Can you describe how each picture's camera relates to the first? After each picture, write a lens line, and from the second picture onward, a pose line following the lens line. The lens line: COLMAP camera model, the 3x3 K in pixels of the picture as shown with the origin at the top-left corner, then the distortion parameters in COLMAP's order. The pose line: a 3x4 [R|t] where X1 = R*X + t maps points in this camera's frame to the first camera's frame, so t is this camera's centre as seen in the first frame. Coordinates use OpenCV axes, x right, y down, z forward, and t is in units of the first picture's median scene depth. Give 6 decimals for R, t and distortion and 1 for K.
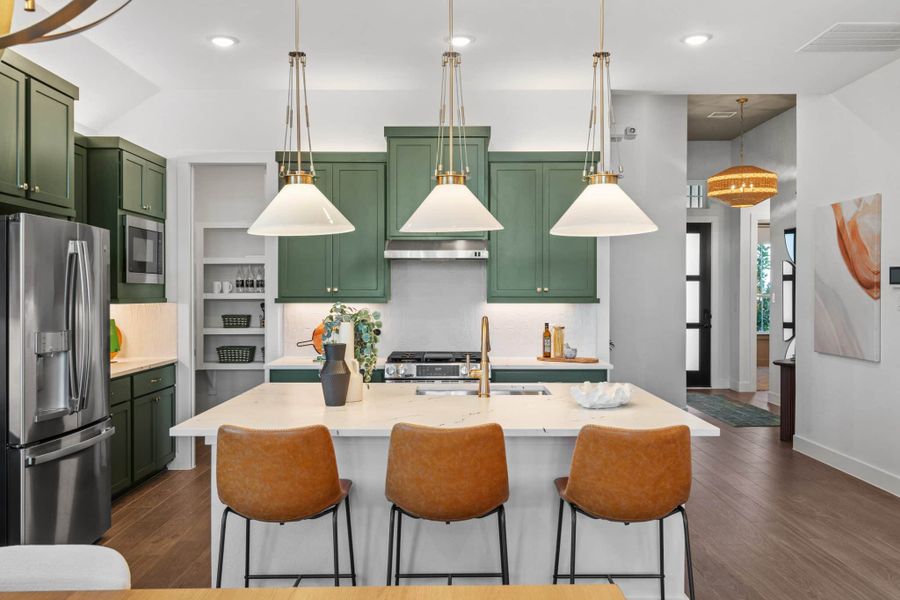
lens RADIAL K [[752.7, 0, 450.0], [0, 752.7, 300.0], [0, 0, 1]] dist [-0.004107, -0.001974]
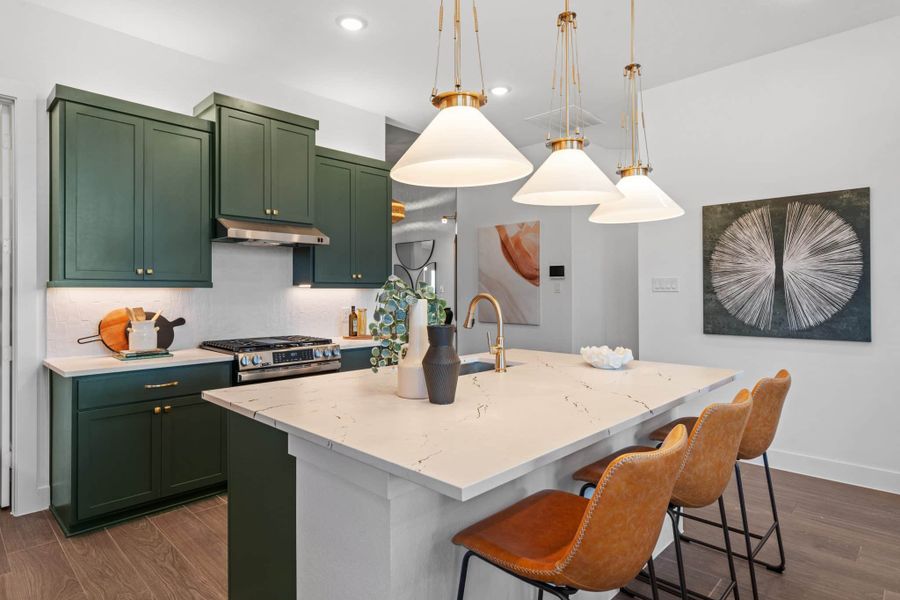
lens RADIAL K [[495.9, 0, 453.4], [0, 495.9, 289.9], [0, 0, 1]] dist [0.000726, -0.000075]
pose [[0.695460, -0.000188, 0.718565, -0.312200], [0.011819, 0.999868, -0.011177, 0.016787], [-0.718468, 0.016266, 0.695370, 0.377274]]
